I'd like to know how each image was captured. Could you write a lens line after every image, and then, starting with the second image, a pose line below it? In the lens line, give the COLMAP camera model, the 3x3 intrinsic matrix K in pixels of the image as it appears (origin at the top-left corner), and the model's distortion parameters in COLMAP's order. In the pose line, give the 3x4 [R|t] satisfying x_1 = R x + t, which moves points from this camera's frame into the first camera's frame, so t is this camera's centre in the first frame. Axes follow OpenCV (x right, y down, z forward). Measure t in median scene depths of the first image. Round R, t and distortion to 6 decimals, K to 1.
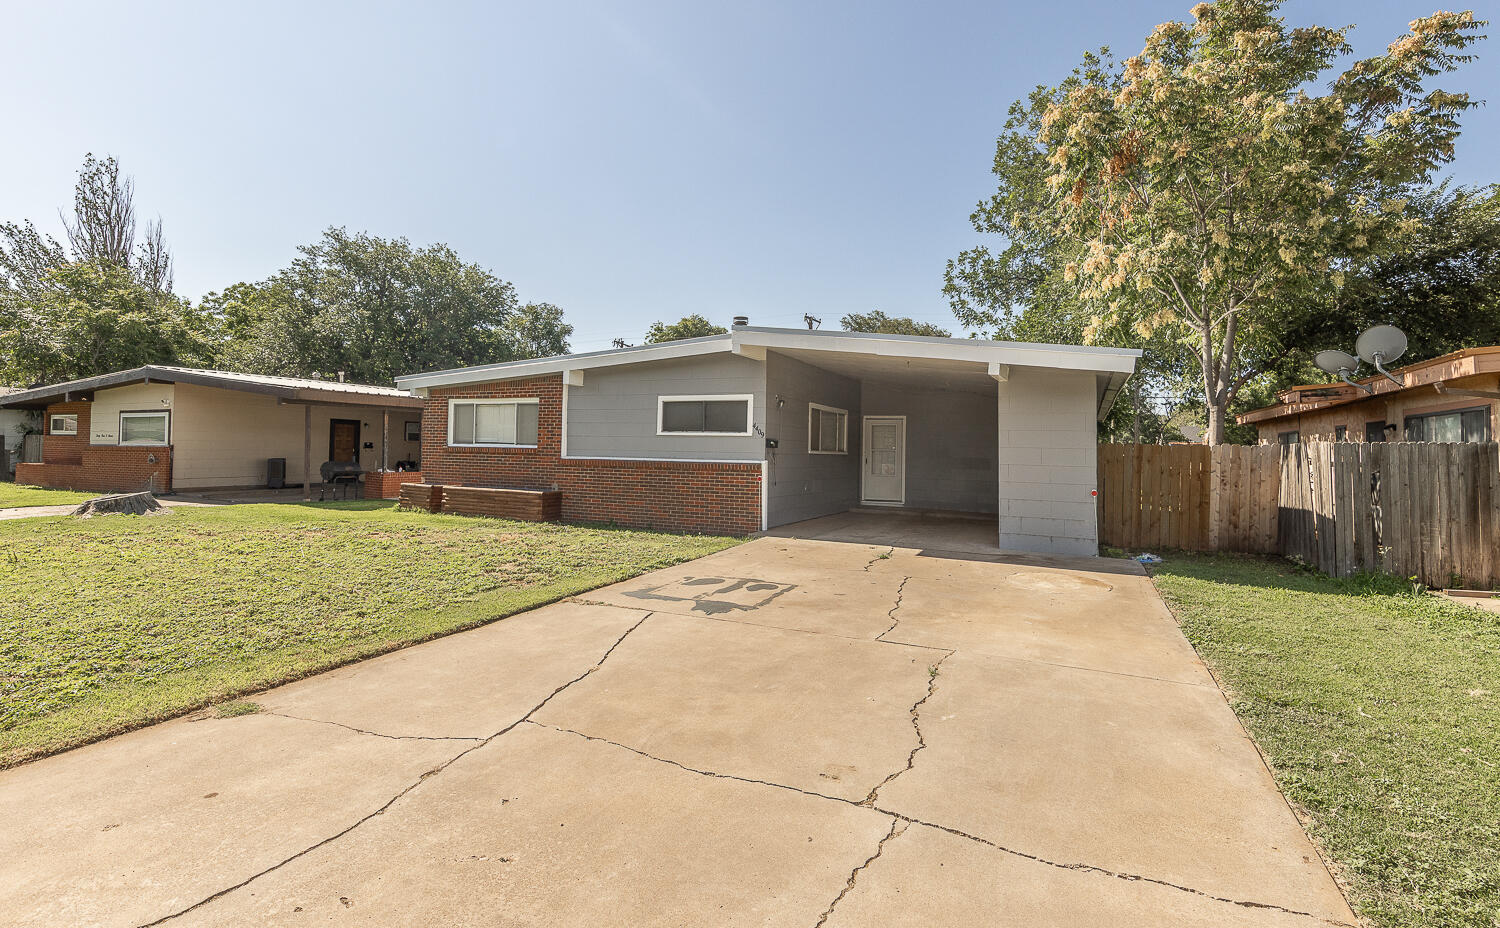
lens RADIAL K [[694.2, 0, 750.1], [0, 694.2, 442.9], [0, 0, 1]] dist [0.001785, 0.000200]
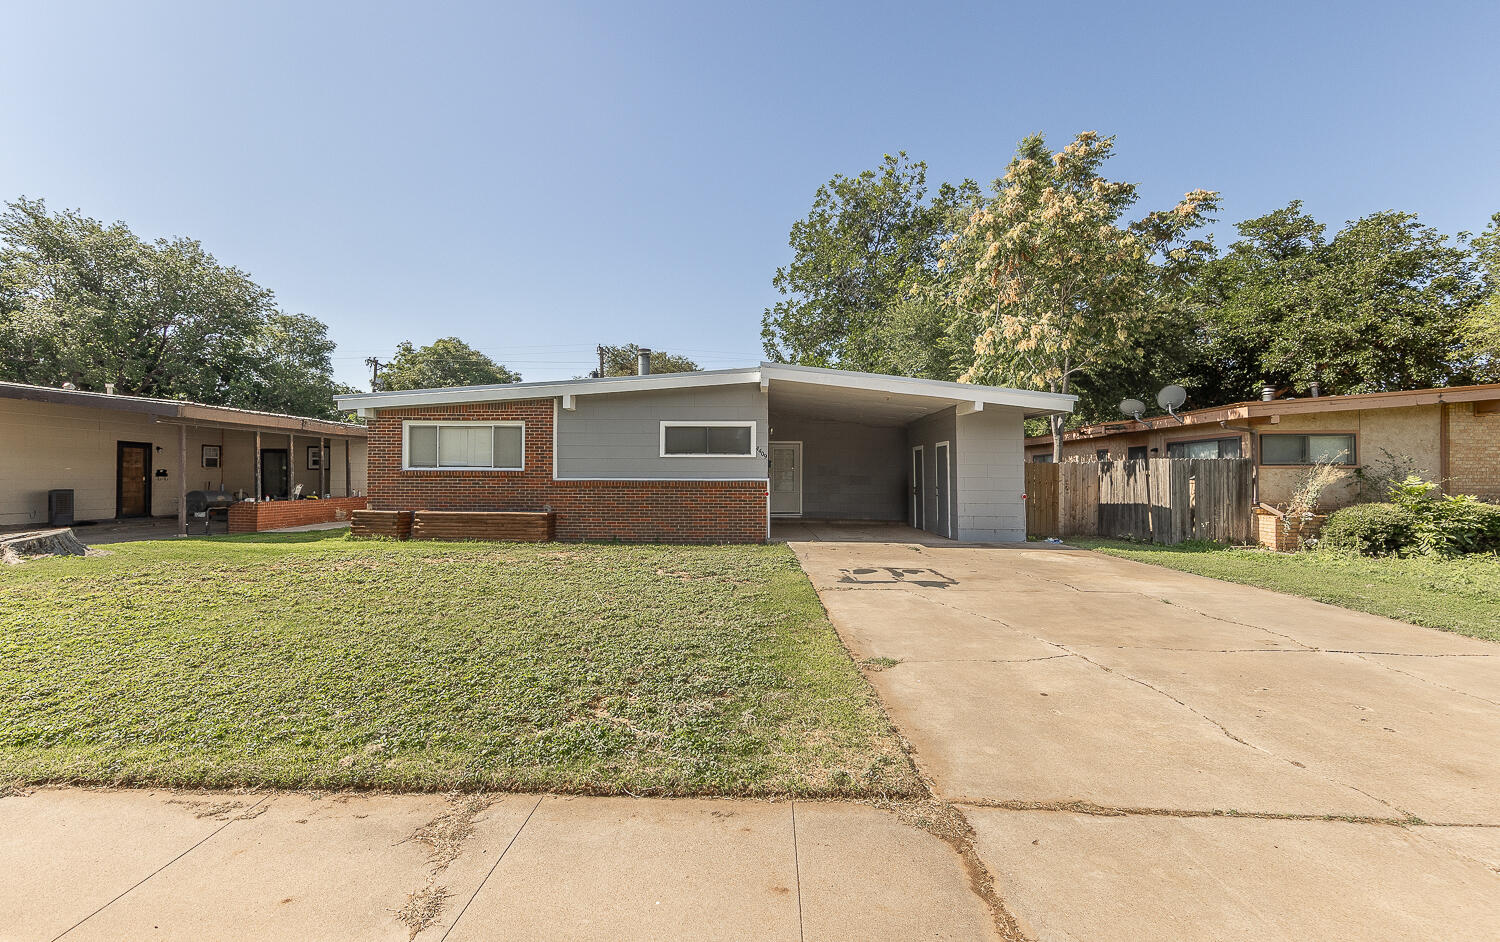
lens RADIAL K [[661.0, 0, 716.2], [0, 661.0, 468.3], [0, 0, 1]] dist [0.001652, 0.000095]
pose [[0.925969, -0.009643, 0.377475, -0.446345], [0.009513, 0.999952, 0.002209, 0.005030], [-0.377479, 0.001546, 0.926017, 0.000166]]
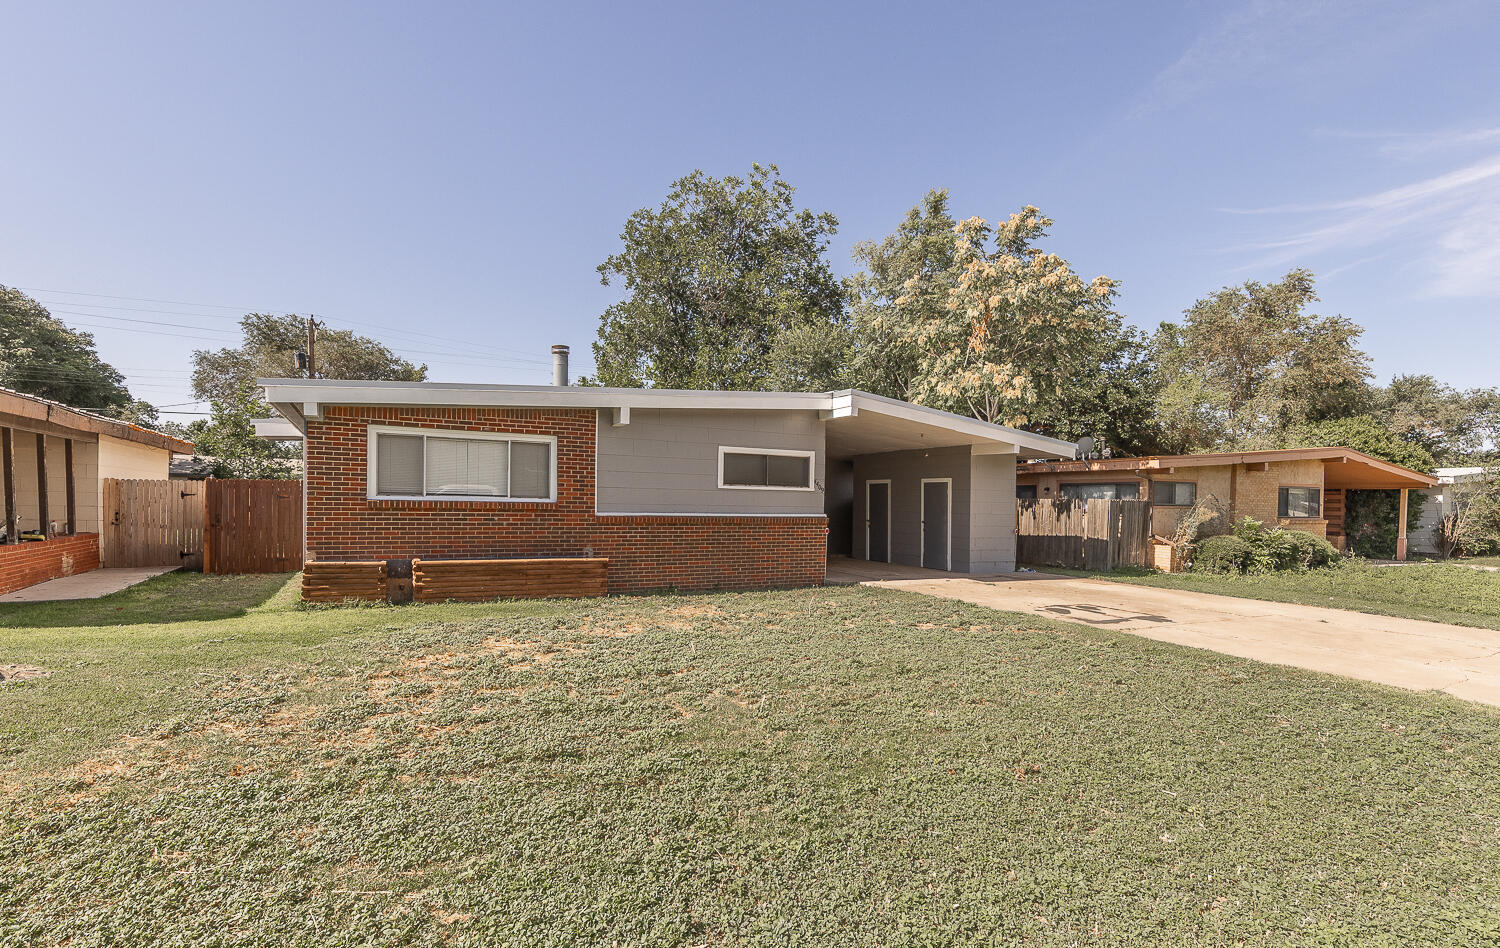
lens RADIAL K [[731.1, 0, 750.9], [0, 731.1, 506.9], [0, 0, 1]] dist [-0.002031, -0.000299]
pose [[0.604484, -0.013752, 0.796499, -0.888404], [-0.015603, 0.999455, 0.029098, -0.015856], [-0.796464, -0.030017, 0.603940, 0.373751]]
